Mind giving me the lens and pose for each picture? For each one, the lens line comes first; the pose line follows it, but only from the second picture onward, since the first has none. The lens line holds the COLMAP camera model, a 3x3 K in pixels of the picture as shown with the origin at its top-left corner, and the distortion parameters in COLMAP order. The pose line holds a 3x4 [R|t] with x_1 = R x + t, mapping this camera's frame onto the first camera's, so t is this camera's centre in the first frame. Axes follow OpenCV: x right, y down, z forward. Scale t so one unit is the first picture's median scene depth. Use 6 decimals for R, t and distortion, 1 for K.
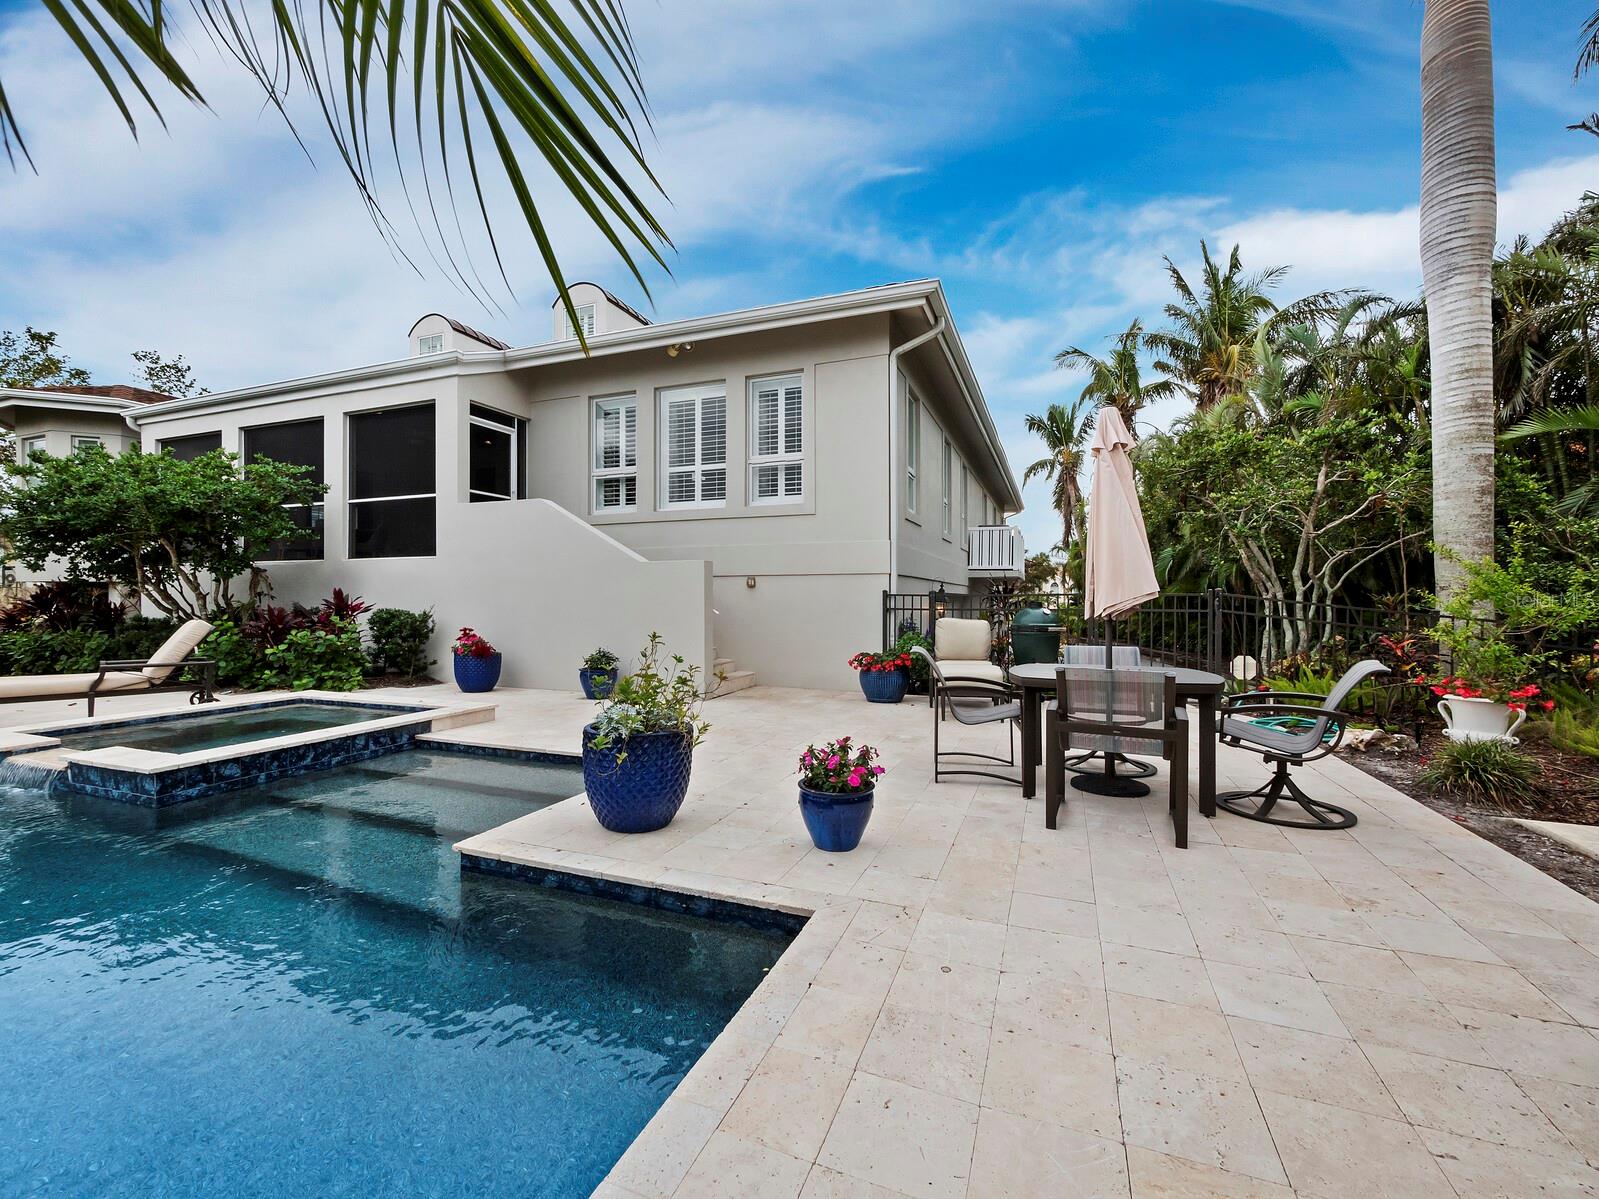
lens RADIAL K [[677.9, 0, 793.3], [0, 677.9, 593.2], [0, 0, 1]] dist [-0.000131, 0.000344]
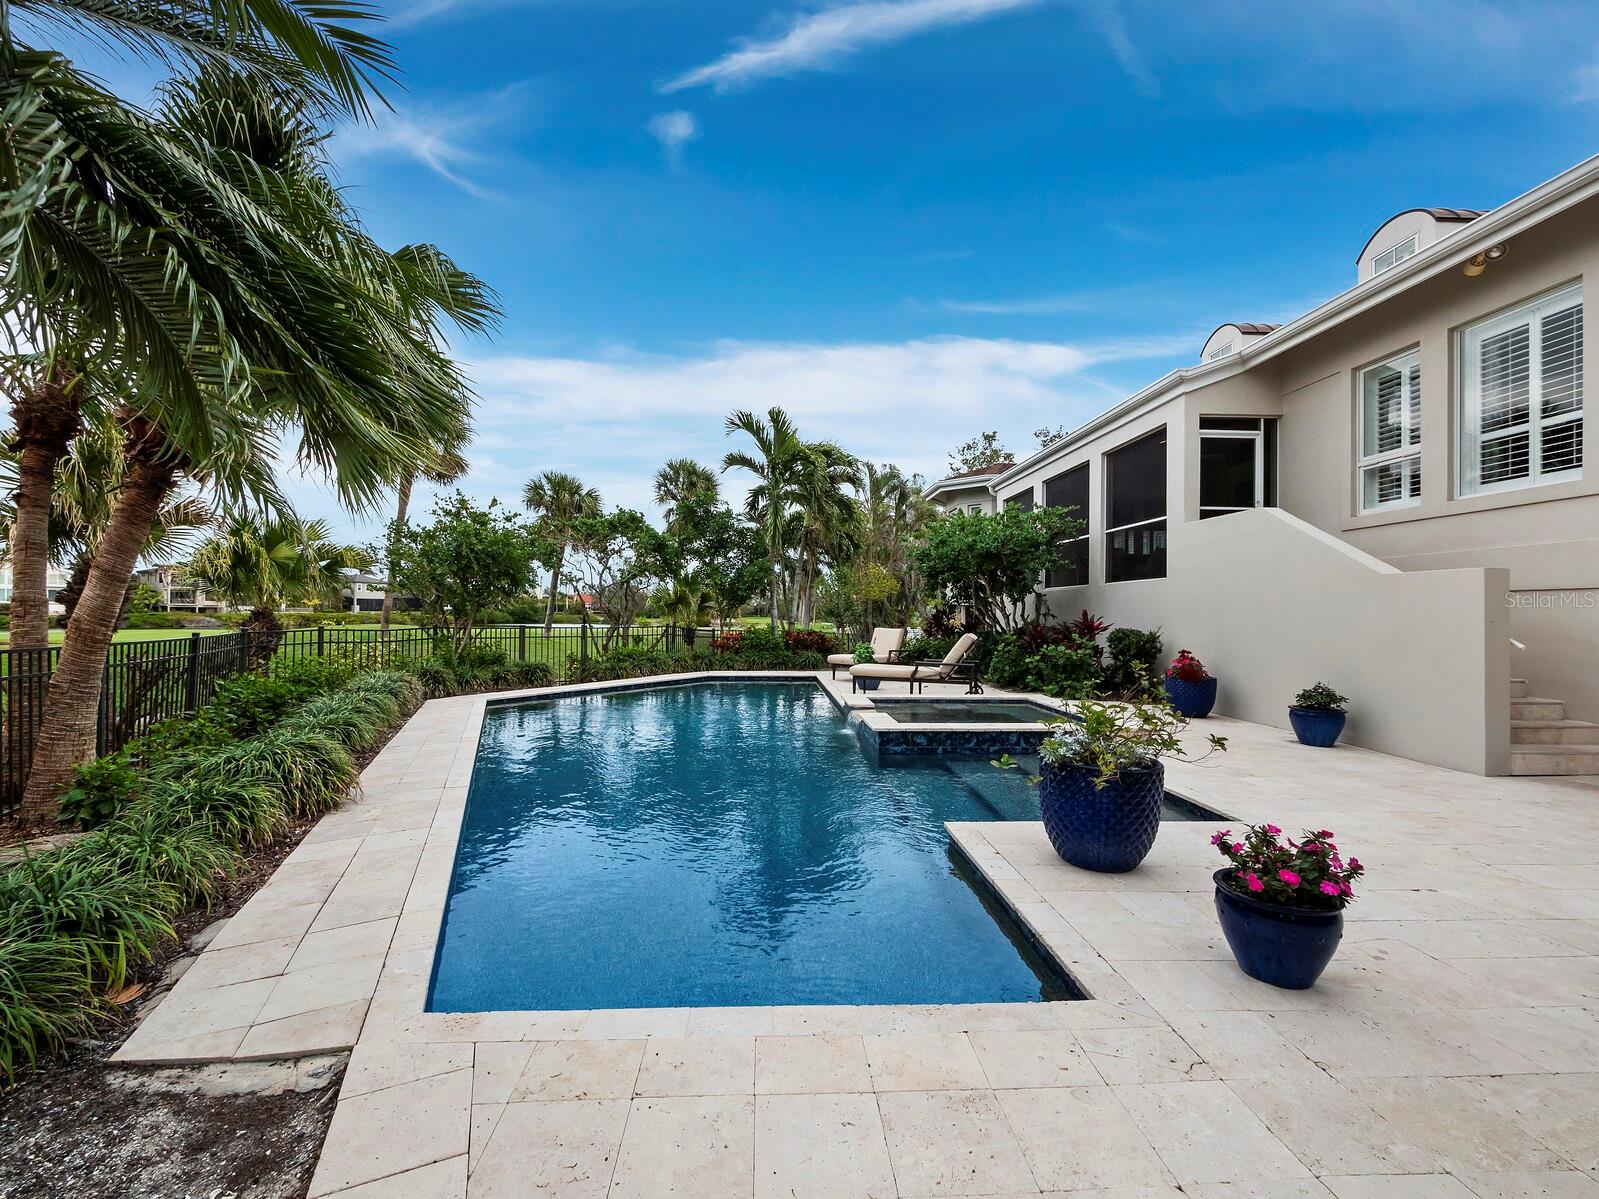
lens RADIAL K [[680.4, 0, 802.0], [0, 680.4, 609.8], [0, 0, 1]] dist [0.001166, 0.000572]
pose [[0.417218, -0.002227, -0.908804, 0.169651], [-0.001143, 0.999995, -0.002975, -0.003147], [0.908806, 0.002280, 0.417213, 0.082405]]
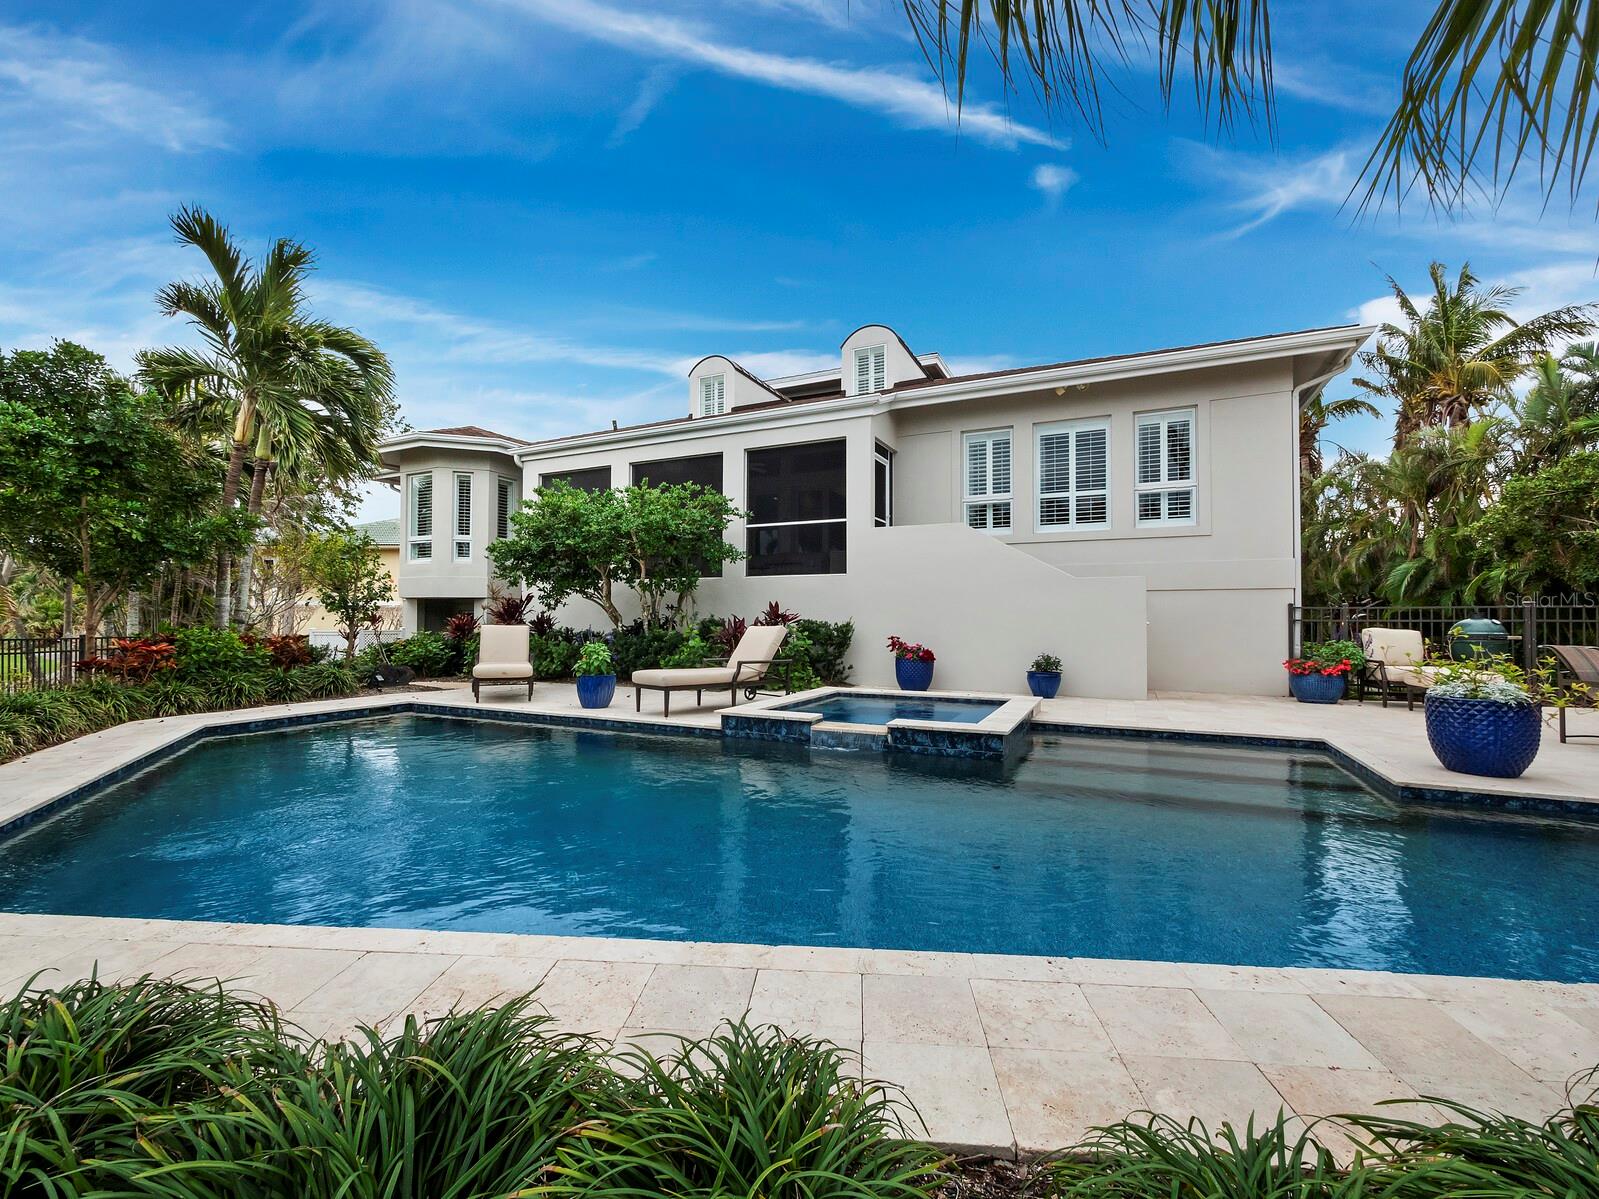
lens RADIAL K [[683.9, 0, 802.1], [0, 683.9, 615.1], [0, 0, 1]] dist [-0.035339, 0.015511]
pose [[0.996472, 0.002208, -0.083894, -0.507021], [-0.001866, 0.999990, 0.004164, 0.009842], [0.083903, -0.003992, 0.996466, -0.154170]]
